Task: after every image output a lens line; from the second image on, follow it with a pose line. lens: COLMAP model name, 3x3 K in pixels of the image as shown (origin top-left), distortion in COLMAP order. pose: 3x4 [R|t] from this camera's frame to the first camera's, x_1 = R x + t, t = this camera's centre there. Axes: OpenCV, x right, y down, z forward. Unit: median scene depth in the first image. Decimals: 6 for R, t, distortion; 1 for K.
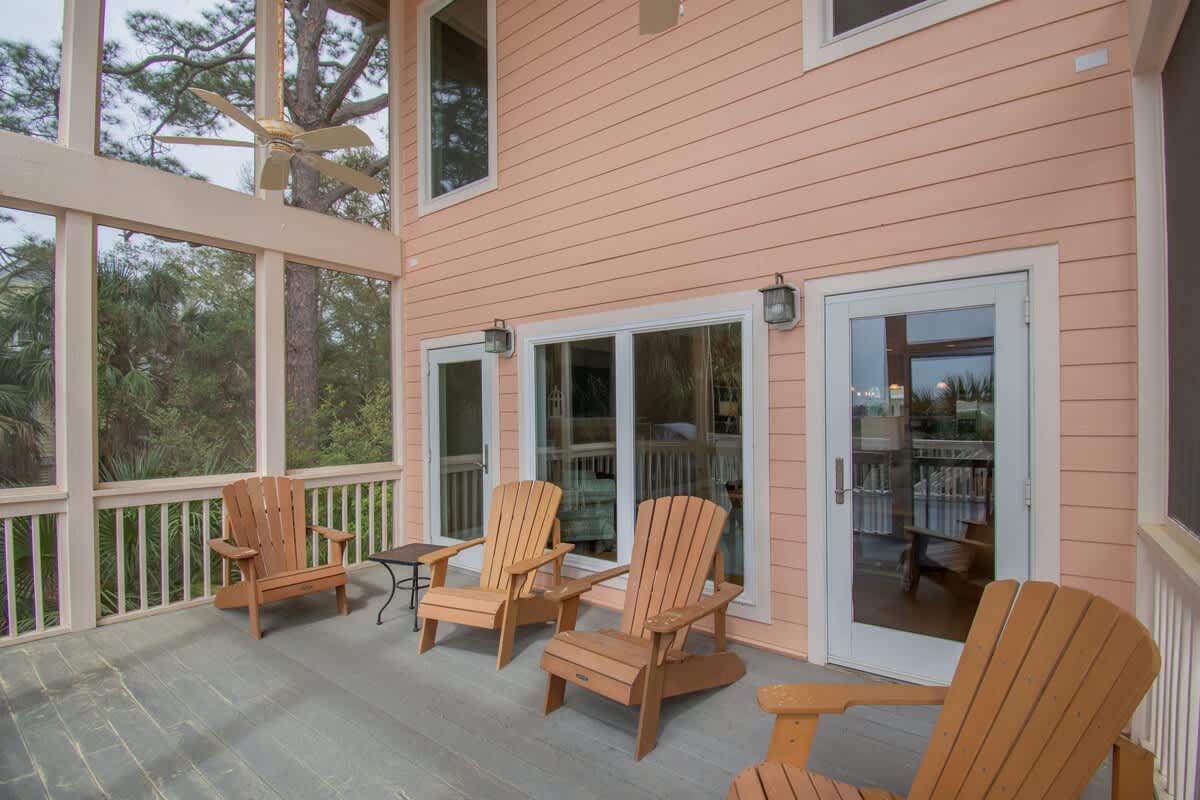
lens RADIAL K [[556.9, 0, 598.6], [0, 556.9, 410.6], [0, 0, 1]] dist [-0.000797, -0.000126]
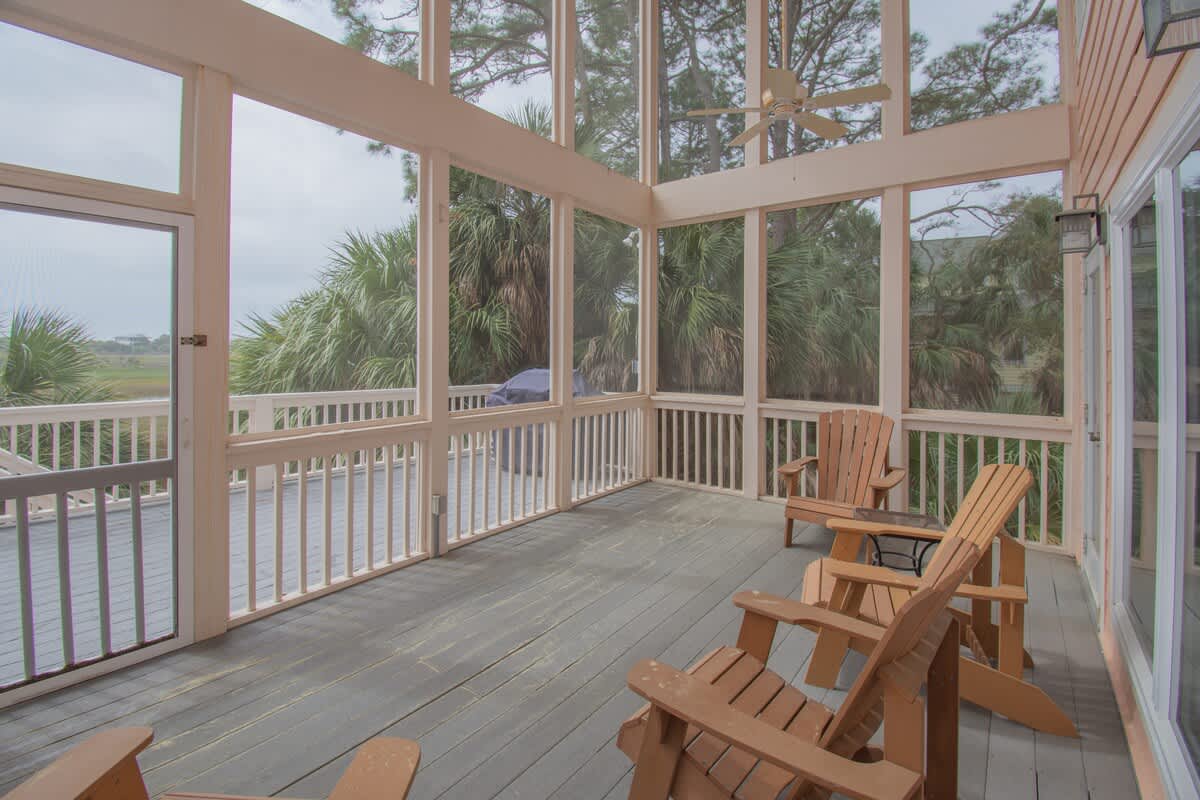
lens RADIAL K [[536.3, 0, 601.3], [0, 536.3, 351.7], [0, 0, 1]] dist [0.000270, 0.000173]
pose [[0.008079, 0.008620, -0.999930, 0.441367], [-0.001513, 0.999962, 0.008608, 0.002813], [0.999966, 0.001444, 0.008092, 0.584605]]
